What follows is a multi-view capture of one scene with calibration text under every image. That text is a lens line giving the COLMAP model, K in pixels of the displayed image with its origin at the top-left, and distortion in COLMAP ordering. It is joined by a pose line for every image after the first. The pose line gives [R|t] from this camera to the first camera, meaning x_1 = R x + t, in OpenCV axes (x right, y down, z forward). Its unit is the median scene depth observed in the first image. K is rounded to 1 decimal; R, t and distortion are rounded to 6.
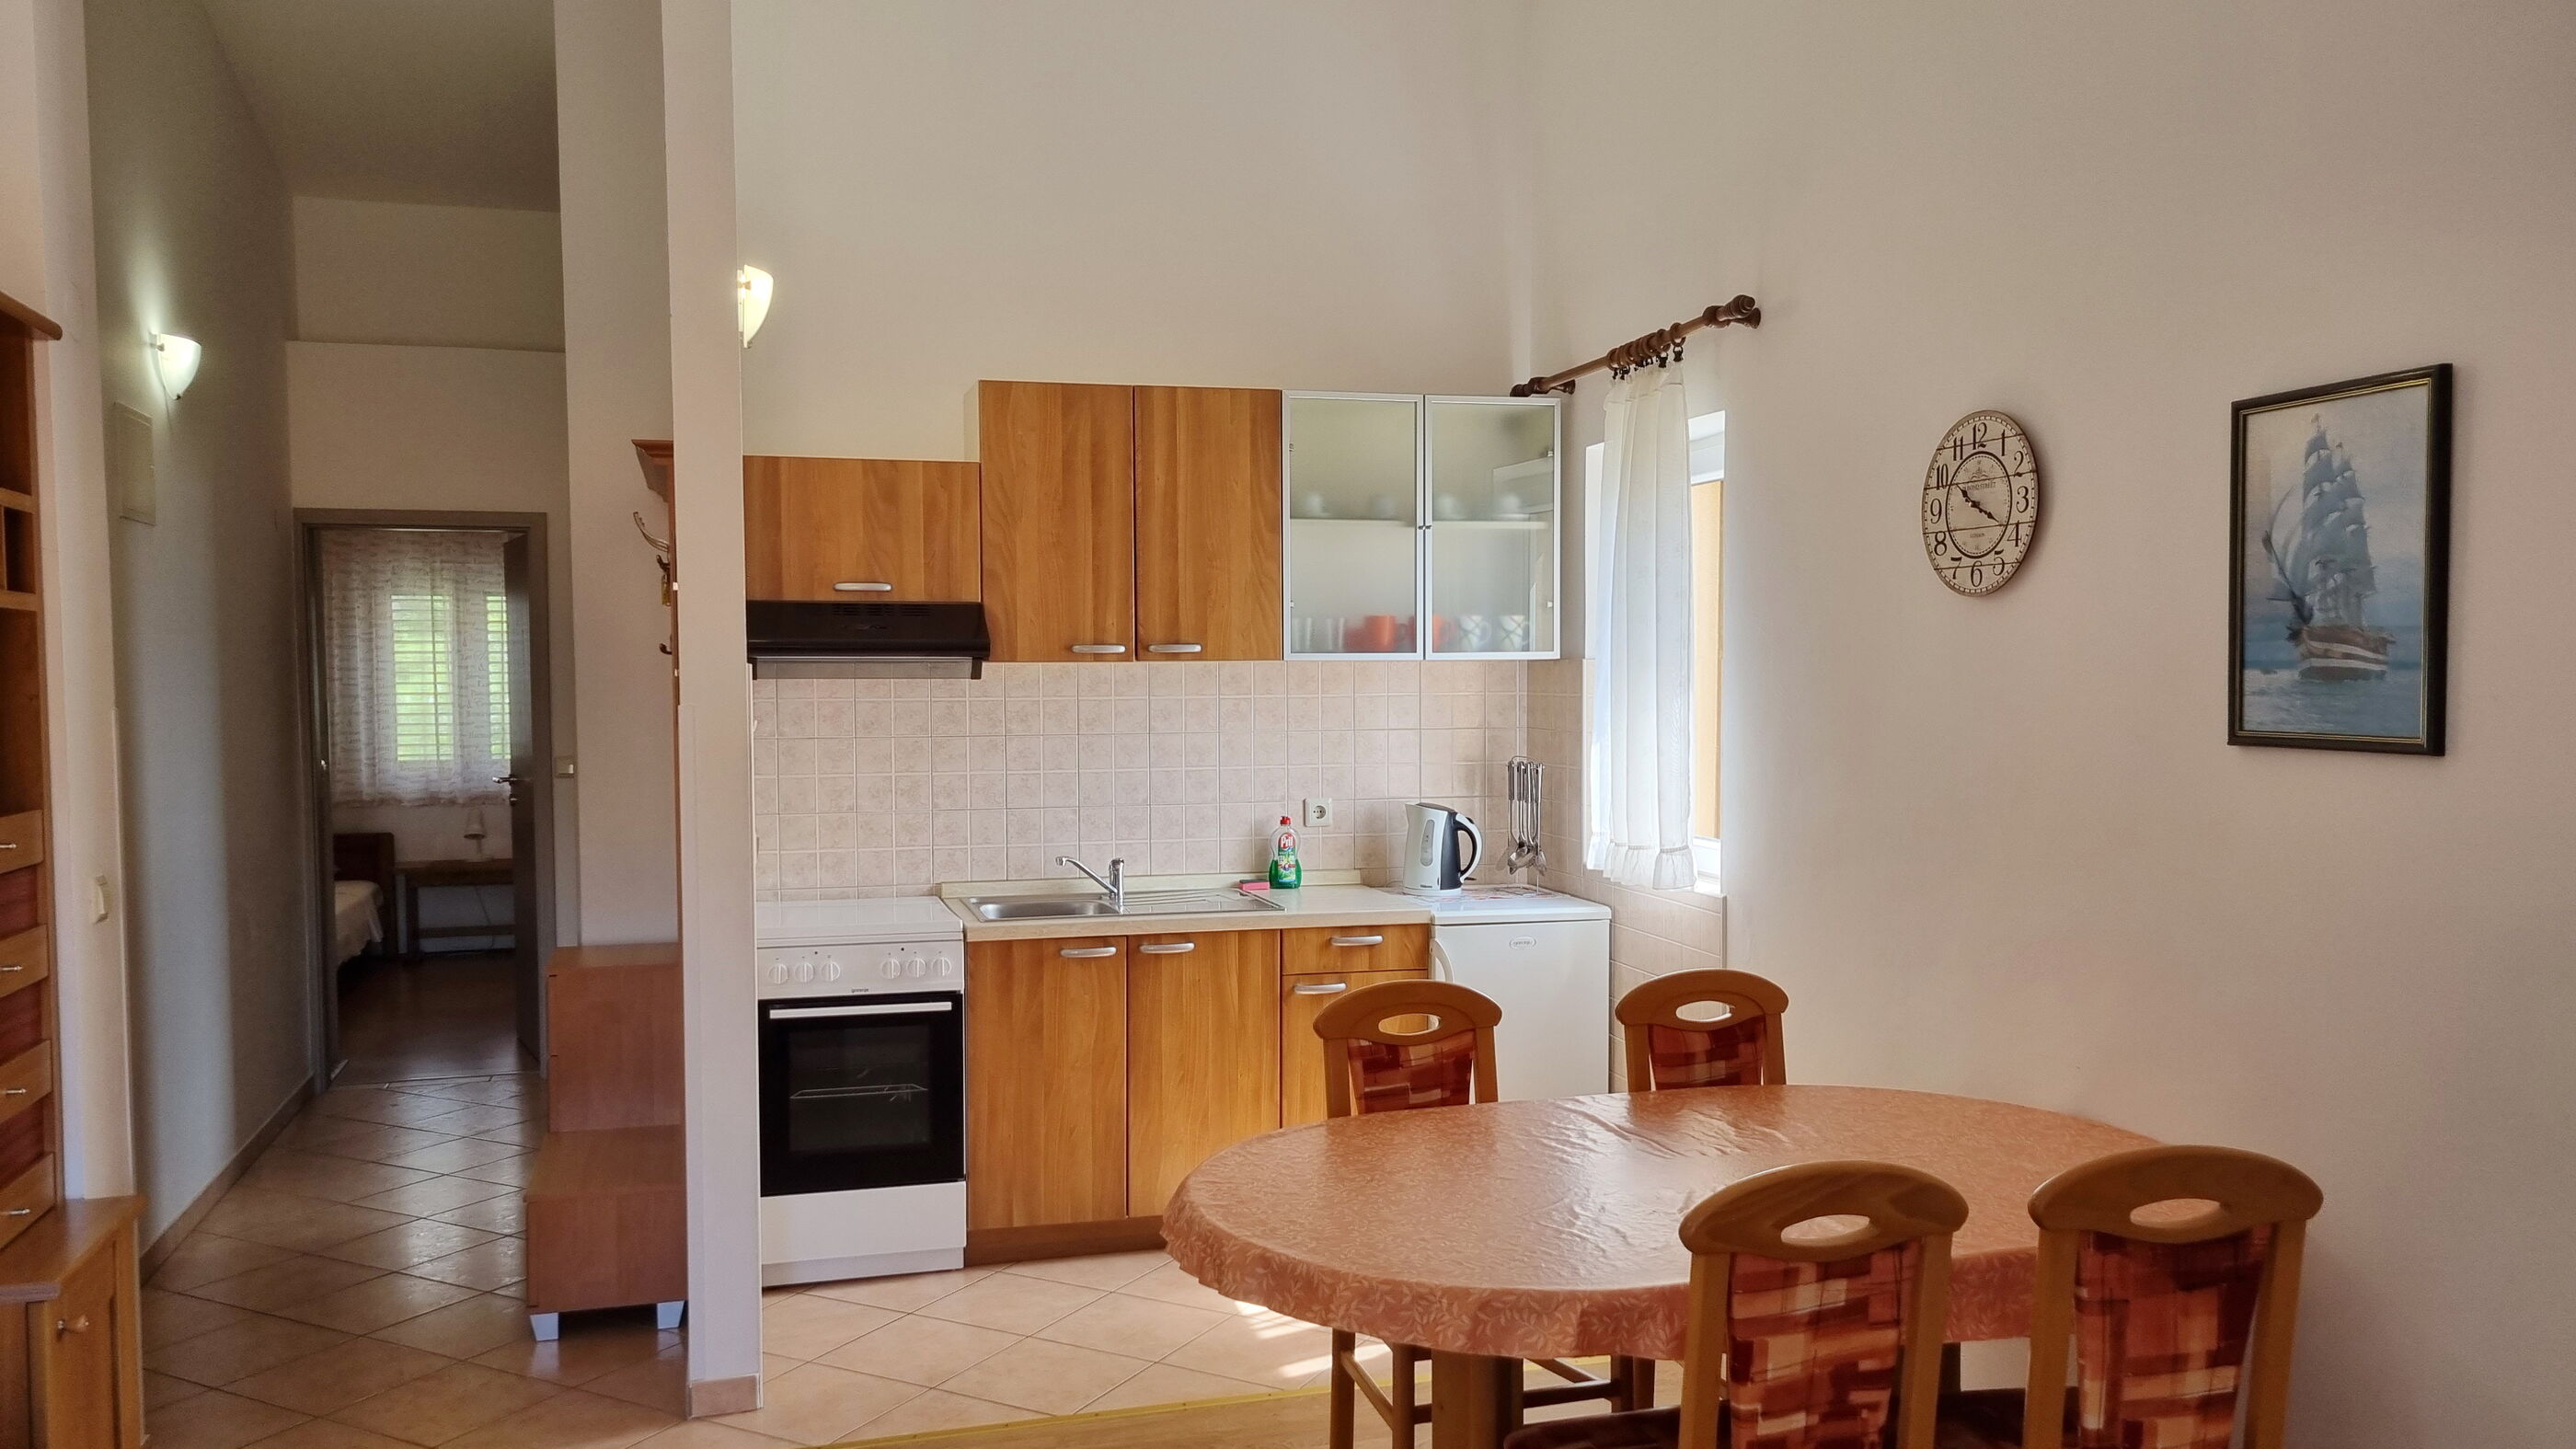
lens RADIAL K [[1930.6, 0, 1251.3], [0, 1930.6, 771.8], [0, 0, 1]] dist [0.050633, 0.001175]
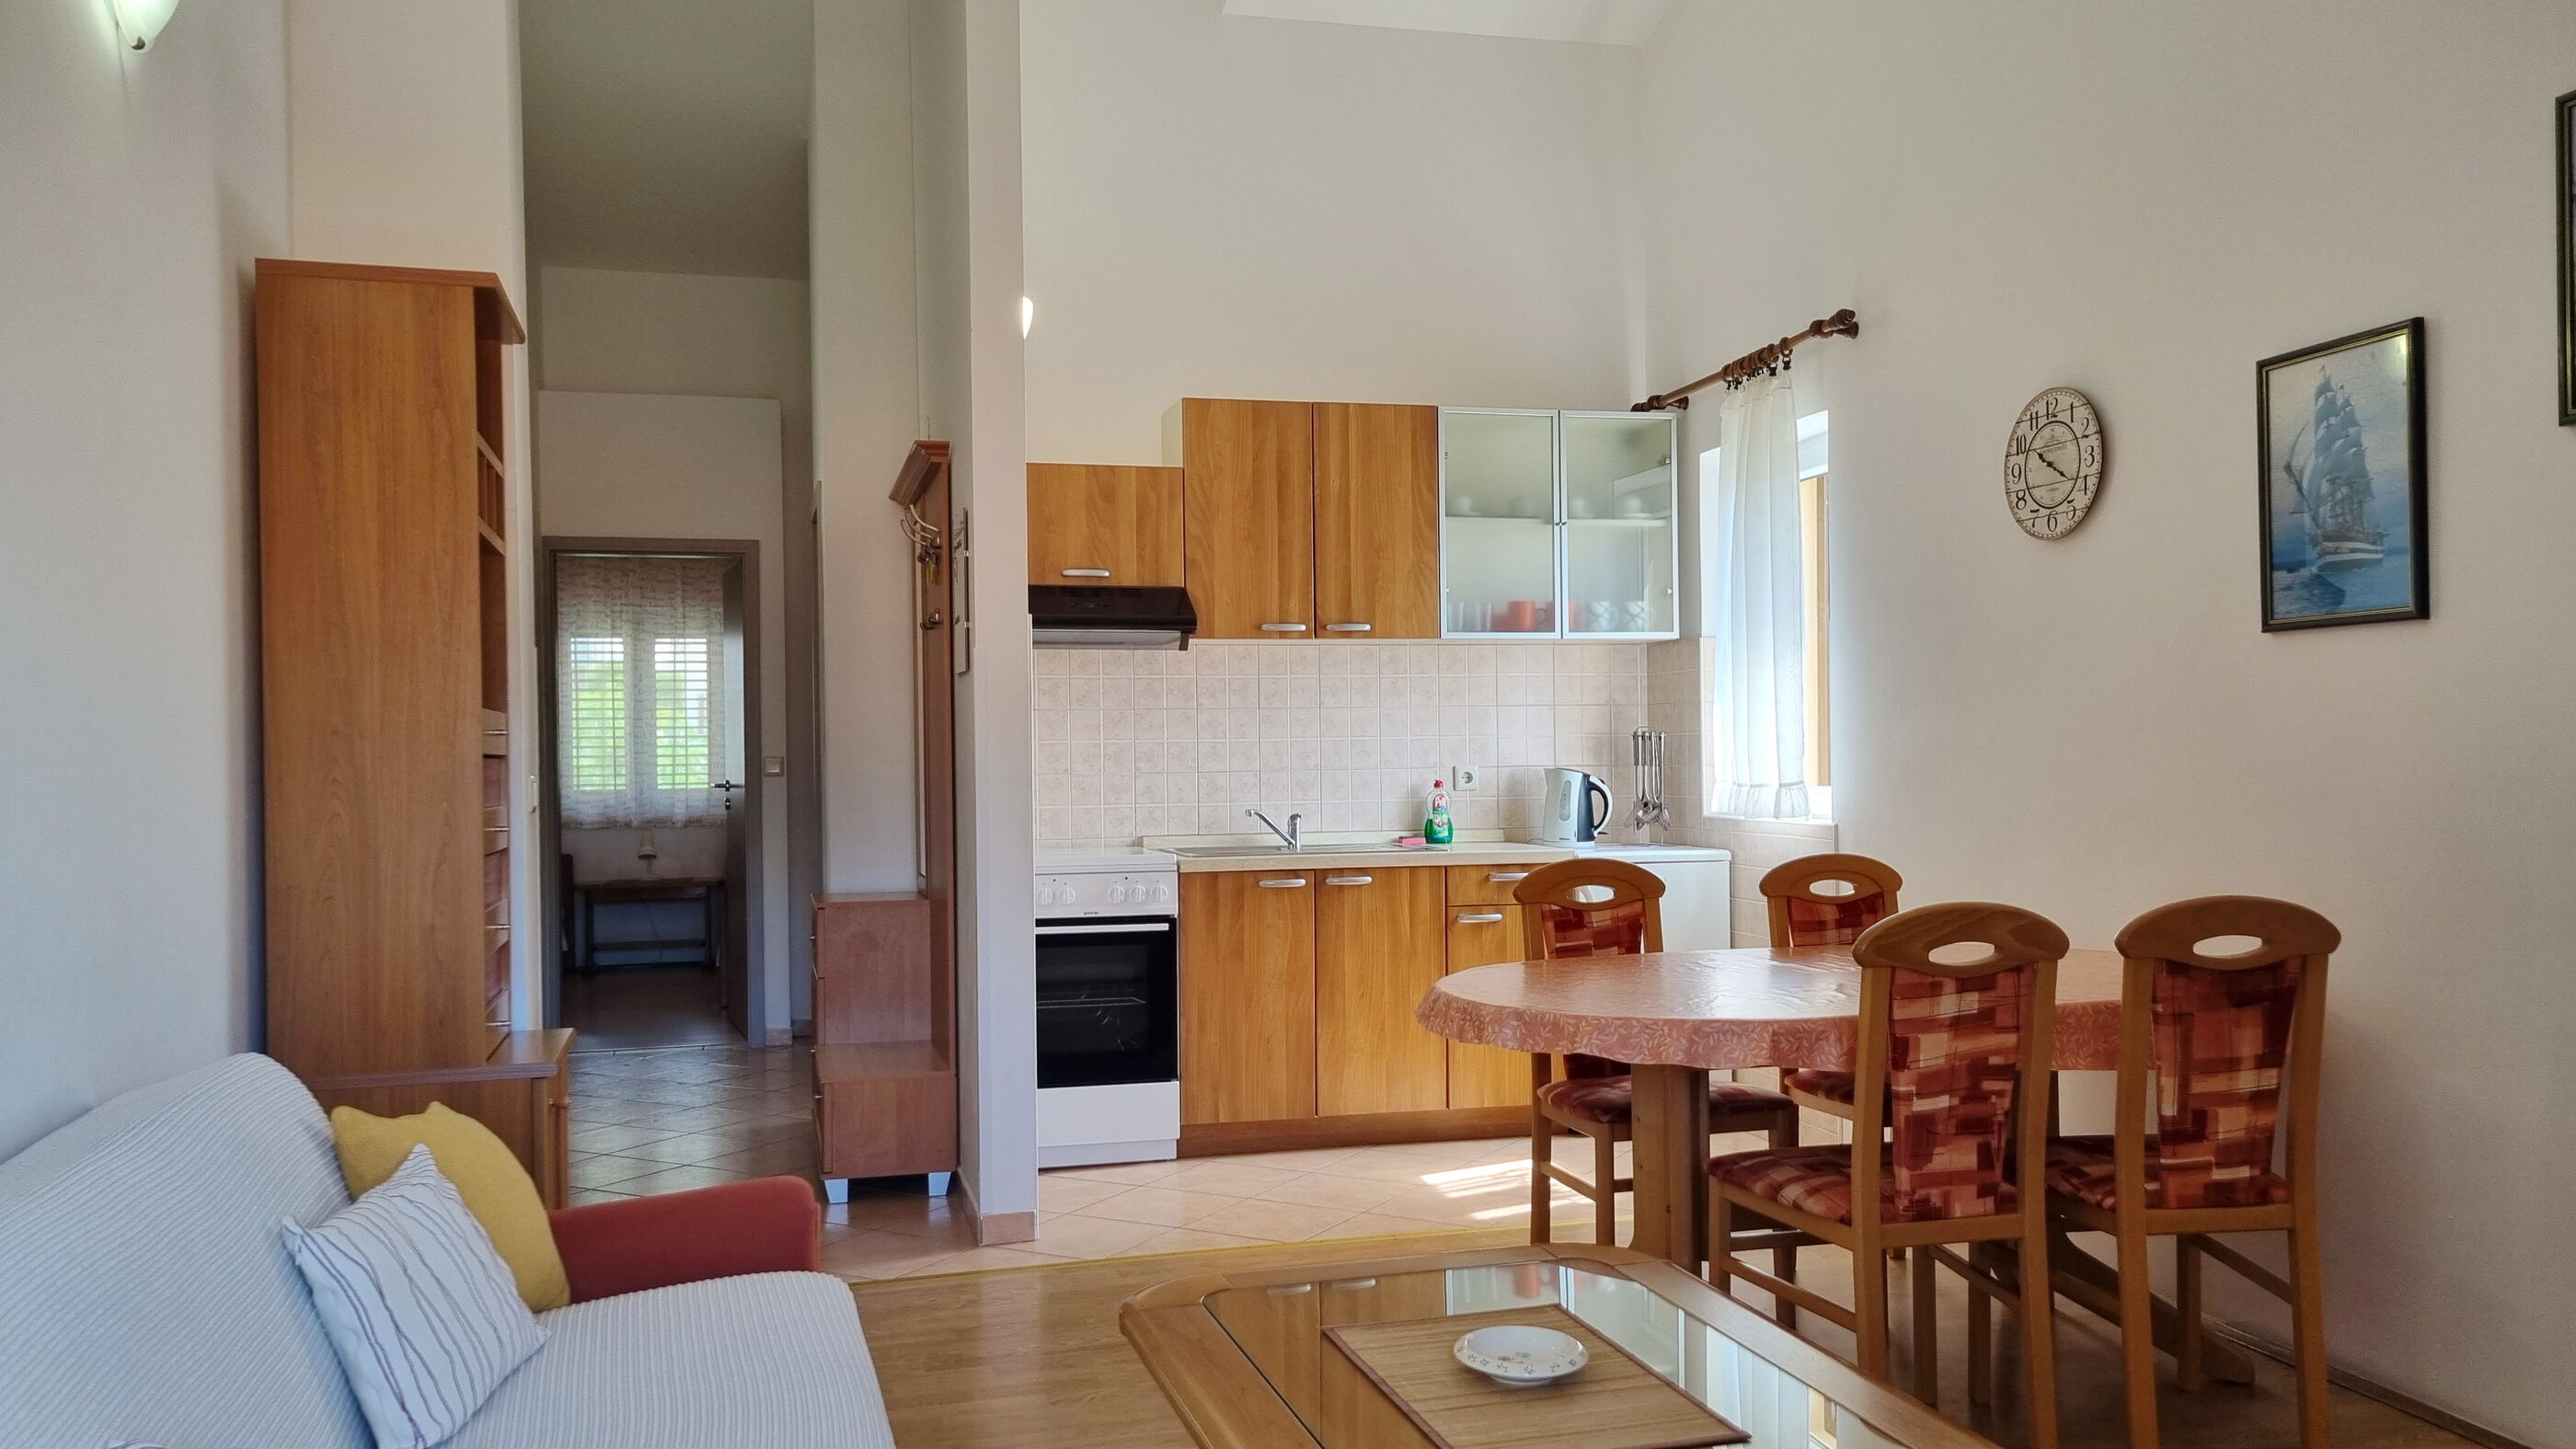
lens RADIAL K [[1920.1, 0, 1274.3], [0, 1920.1, 757.0], [0, 0, 1]] dist [0.050472, 0.001617]
pose [[0.999854, -0.007839, -0.015176, -0.082446], [0.007047, 0.998646, -0.051550, 0.089370], [0.015559, 0.051435, 0.998555, -0.179220]]
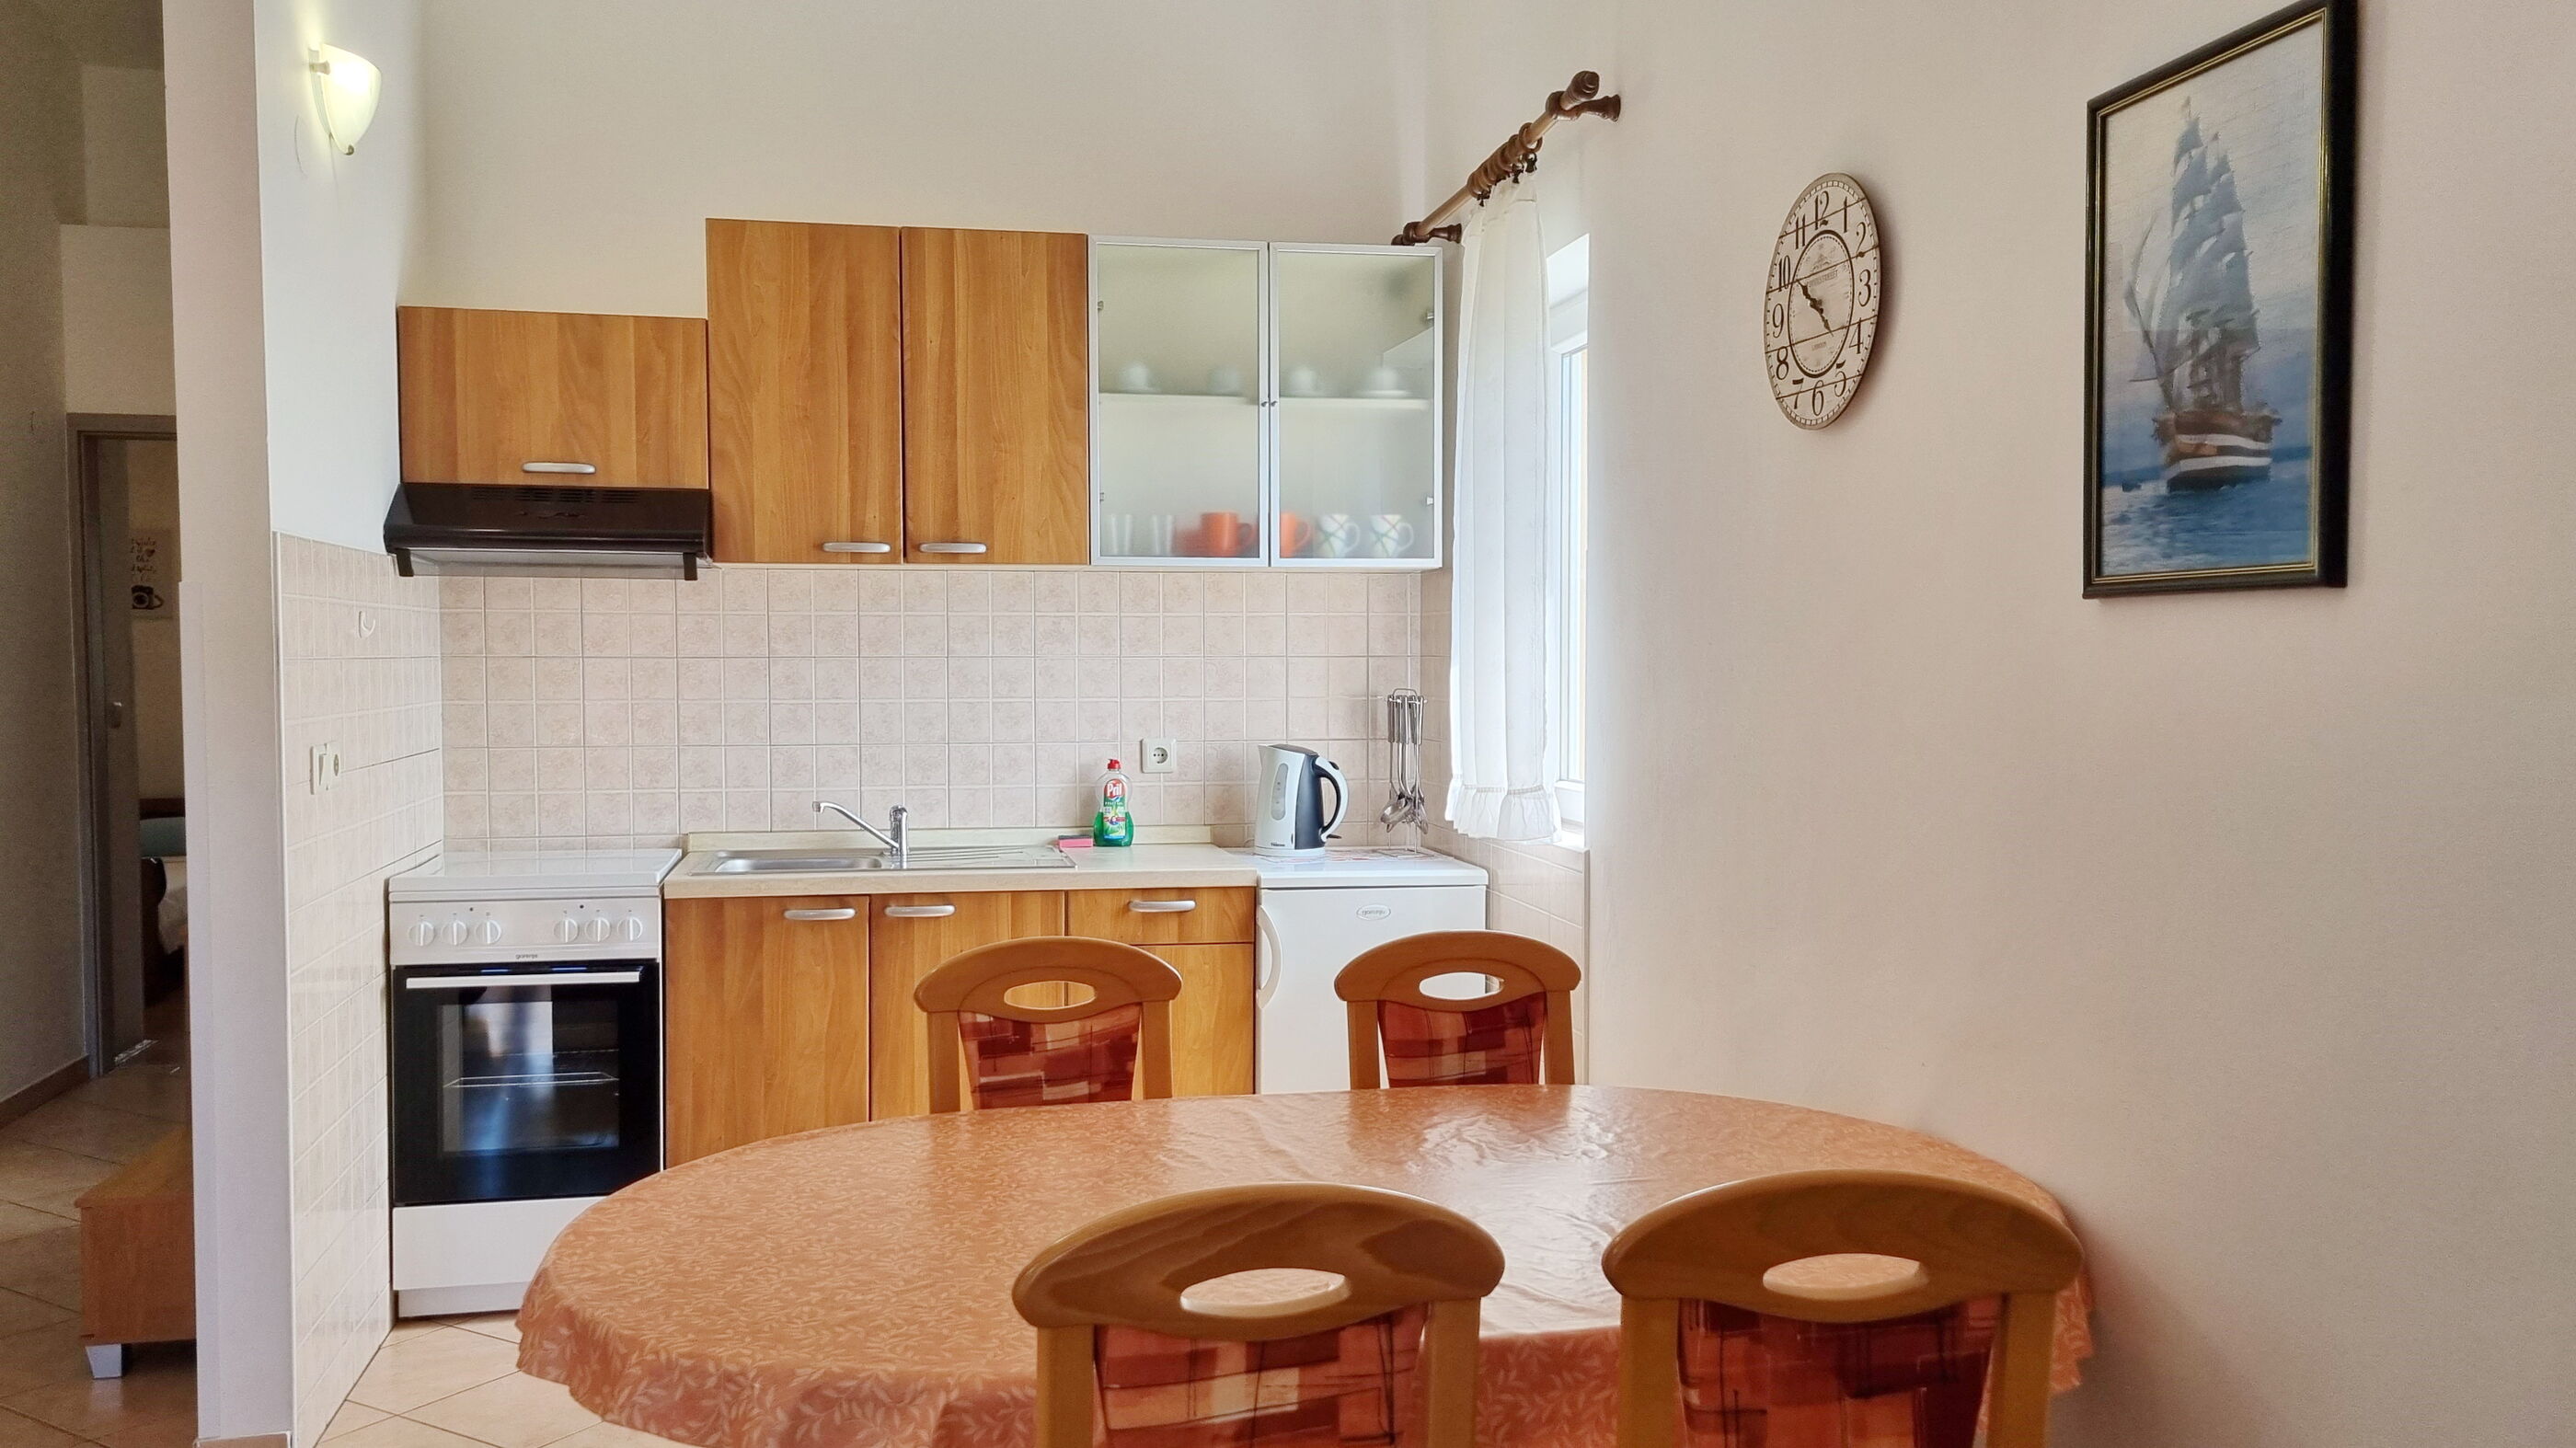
lens RADIAL K [[2029.9, 0, 1250.7], [0, 2029.9, 759.3], [0, 0, 1]] dist [0.051696, -0.005219]
pose [[0.997569, 0.007808, -0.069252, 0.181248], [-0.008091, 0.999960, -0.003811, 0.034531], [0.069220, 0.004362, 0.997592, 0.179832]]
